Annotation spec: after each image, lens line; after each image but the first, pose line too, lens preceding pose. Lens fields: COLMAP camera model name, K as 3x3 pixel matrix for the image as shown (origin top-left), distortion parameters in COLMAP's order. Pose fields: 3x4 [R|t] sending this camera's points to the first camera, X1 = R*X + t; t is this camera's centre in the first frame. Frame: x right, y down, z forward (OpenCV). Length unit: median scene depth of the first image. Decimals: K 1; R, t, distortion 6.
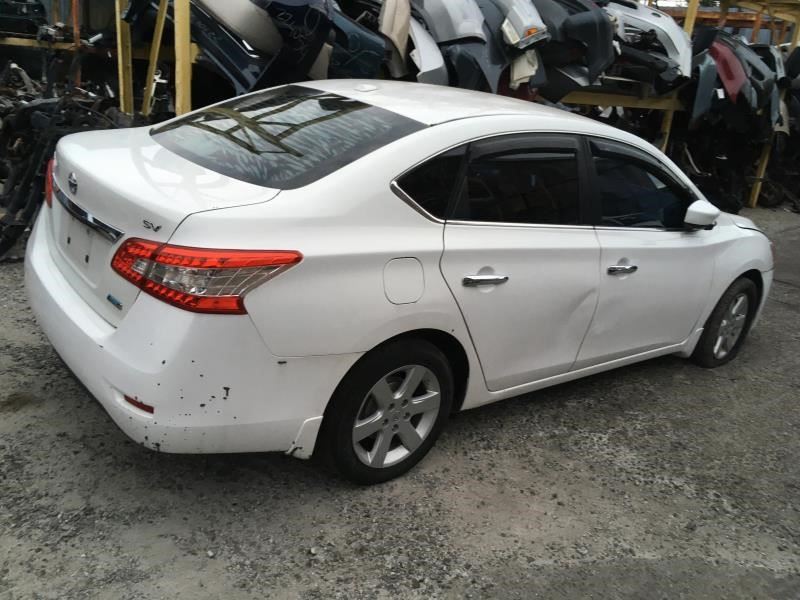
lens RADIAL K [[730.7, 0, 366.9], [0, 730.7, 298.9], [0, 0, 1]] dist [0.081391, -0.111630]
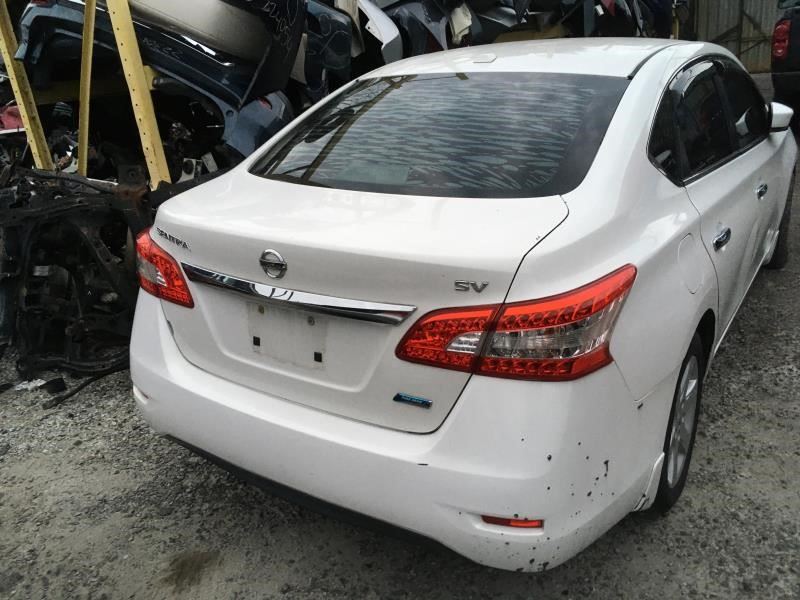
lens RADIAL K [[730.7, 0, 366.9], [0, 730.7, 298.9], [0, 0, 1]] dist [0.081391, -0.111630]
pose [[0.926658, -0.293113, 0.235349, -0.387854], [0.287670, 0.955975, 0.057943, -0.109669], [-0.241972, 0.014009, 0.970182, 0.219395]]
